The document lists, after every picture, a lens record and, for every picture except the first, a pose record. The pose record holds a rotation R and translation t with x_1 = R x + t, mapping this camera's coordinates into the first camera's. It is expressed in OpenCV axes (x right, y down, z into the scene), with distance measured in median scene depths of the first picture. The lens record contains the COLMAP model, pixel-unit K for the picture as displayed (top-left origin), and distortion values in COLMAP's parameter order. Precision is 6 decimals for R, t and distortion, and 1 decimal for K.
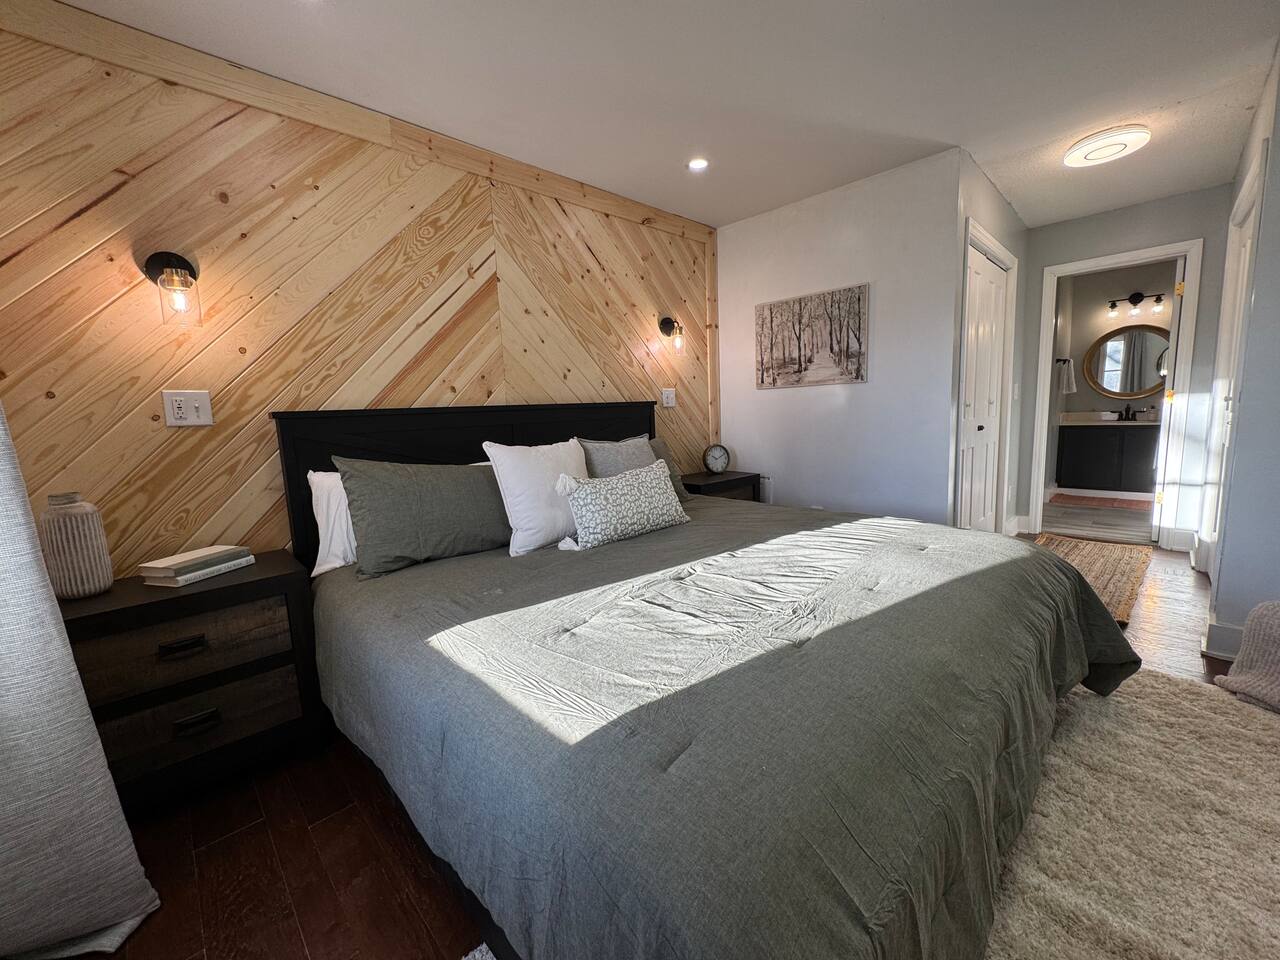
lens RADIAL K [[507.6, 0, 640.0], [0, 507.6, 480.0], [0, 0, 1]] dist [-0.001930, -0.000161]
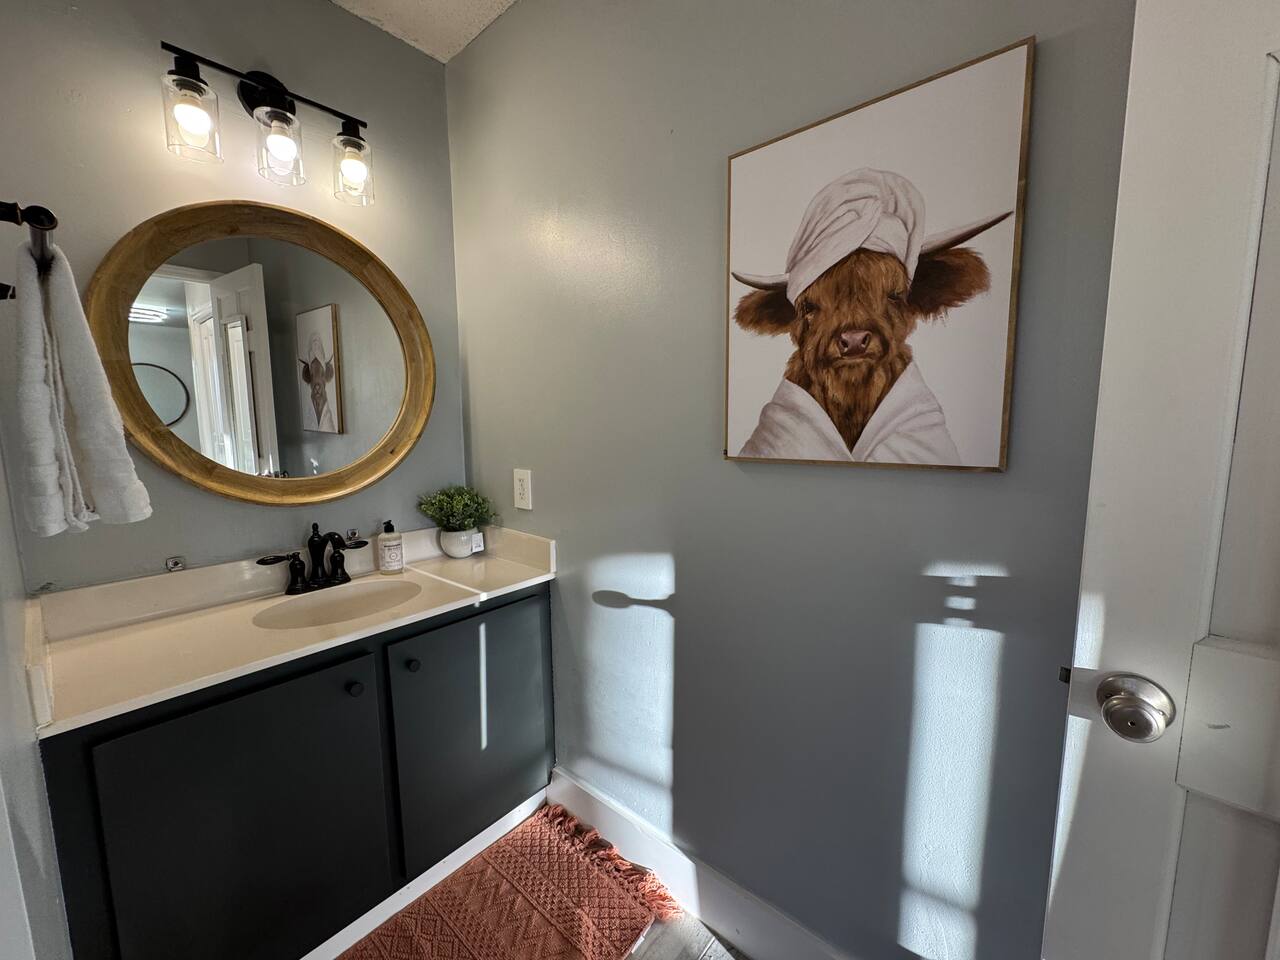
lens RADIAL K [[507.6, 0, 640.0], [0, 507.6, 480.0], [0, 0, 1]] dist [-0.001930, -0.000161]
pose [[-0.083765, -0.075390, 0.993630, 0.700808], [0.145085, 0.985586, 0.087010, -0.170969], [-0.985867, 0.151449, -0.071619, 0.857701]]
